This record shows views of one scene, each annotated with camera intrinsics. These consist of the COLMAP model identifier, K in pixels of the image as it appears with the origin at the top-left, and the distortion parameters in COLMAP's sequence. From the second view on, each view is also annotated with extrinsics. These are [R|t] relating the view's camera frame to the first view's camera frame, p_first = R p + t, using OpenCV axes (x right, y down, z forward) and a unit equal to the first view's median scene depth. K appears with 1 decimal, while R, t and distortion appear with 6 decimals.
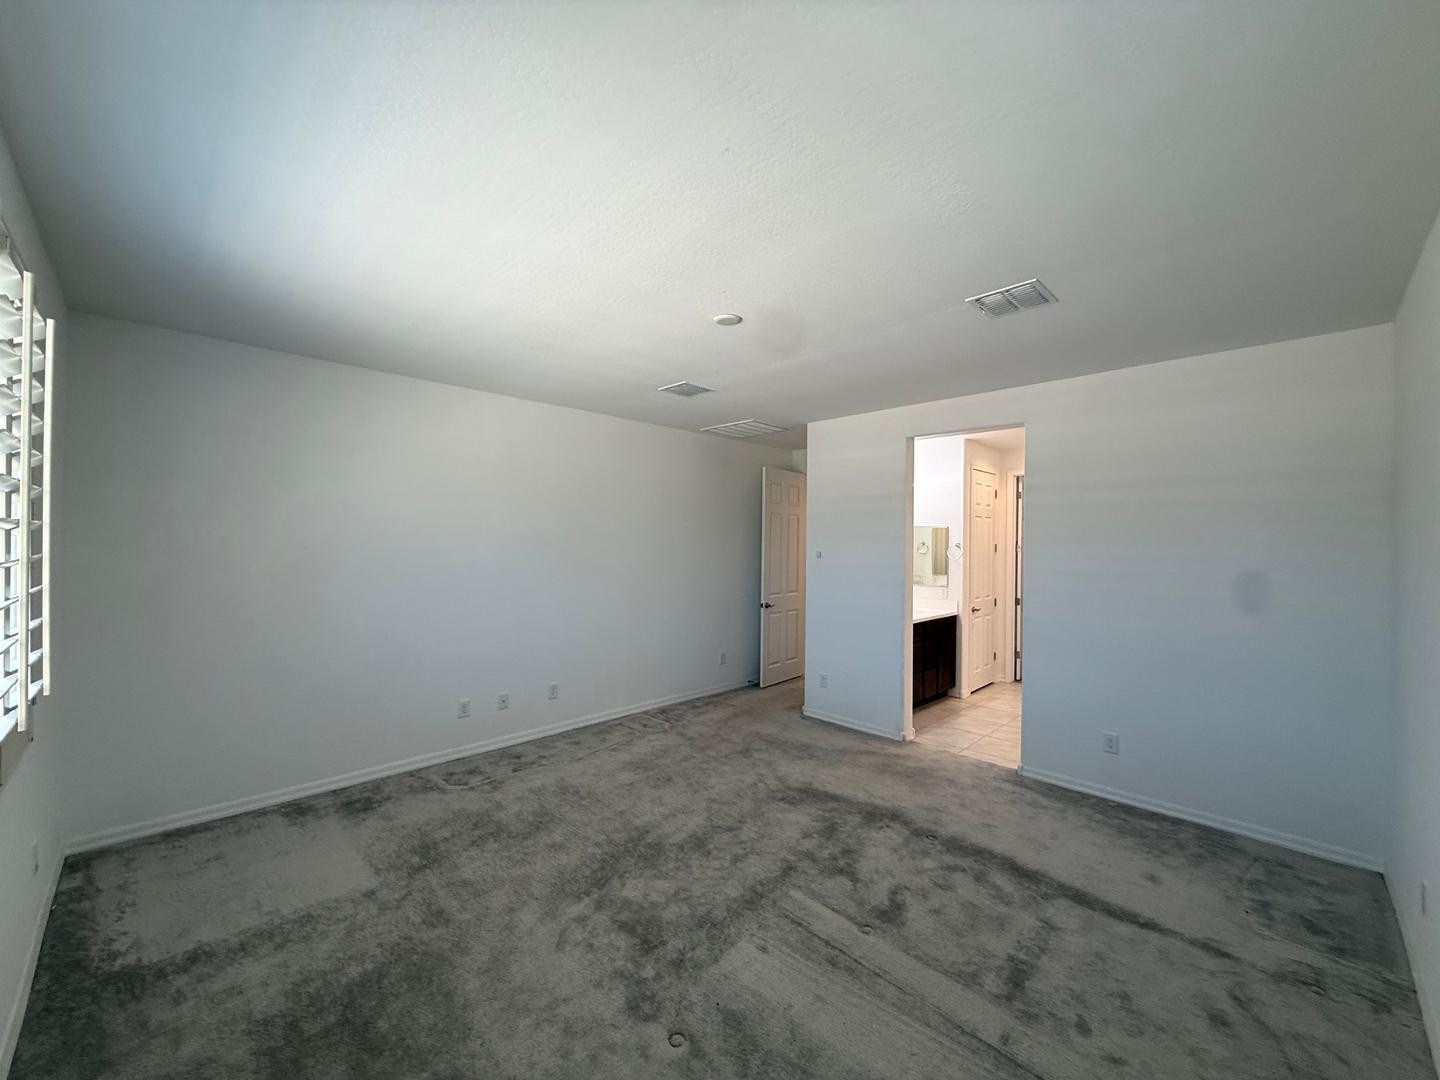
lens RADIAL K [[572.6, 0, 714.5], [0, 572.6, 543.7], [0, 0, 1]] dist [0.000773, 0.000594]
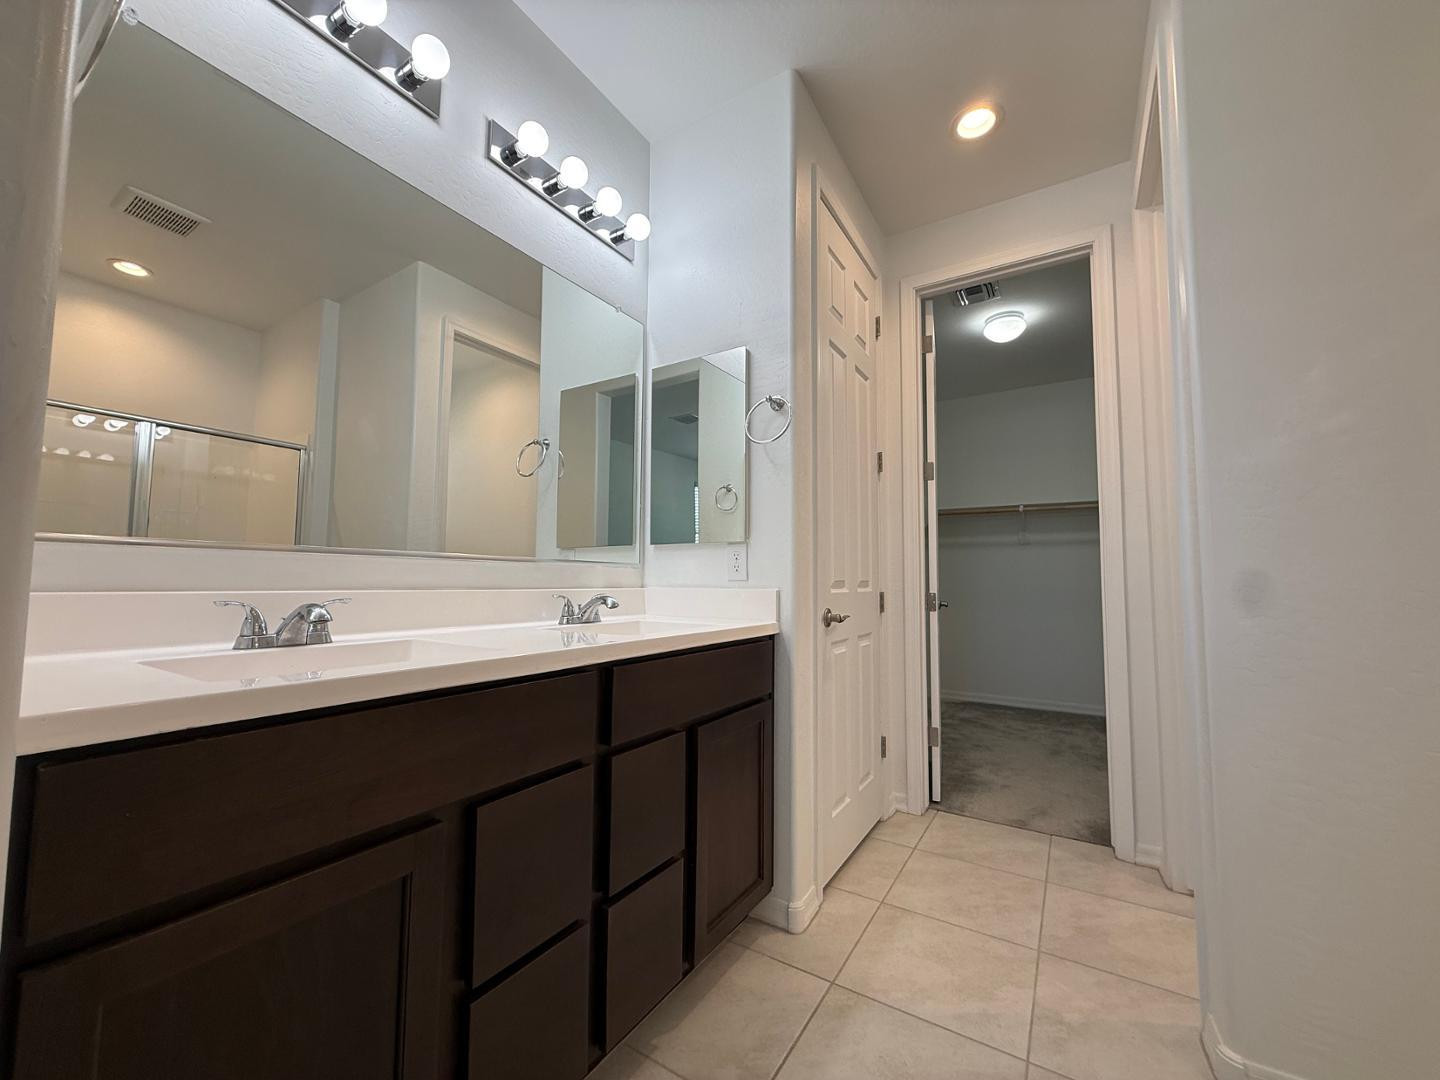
lens RADIAL K [[572.6, 0, 721.3], [0, 572.6, 544.7], [0, 0, 1]] dist [0.000773, 0.000594]
pose [[0.972376, 0.013711, 0.233015, 0.314568], [0.002593, 0.997577, -0.069521, 0.095580], [-0.233404, 0.068204, 0.969985, 0.690769]]
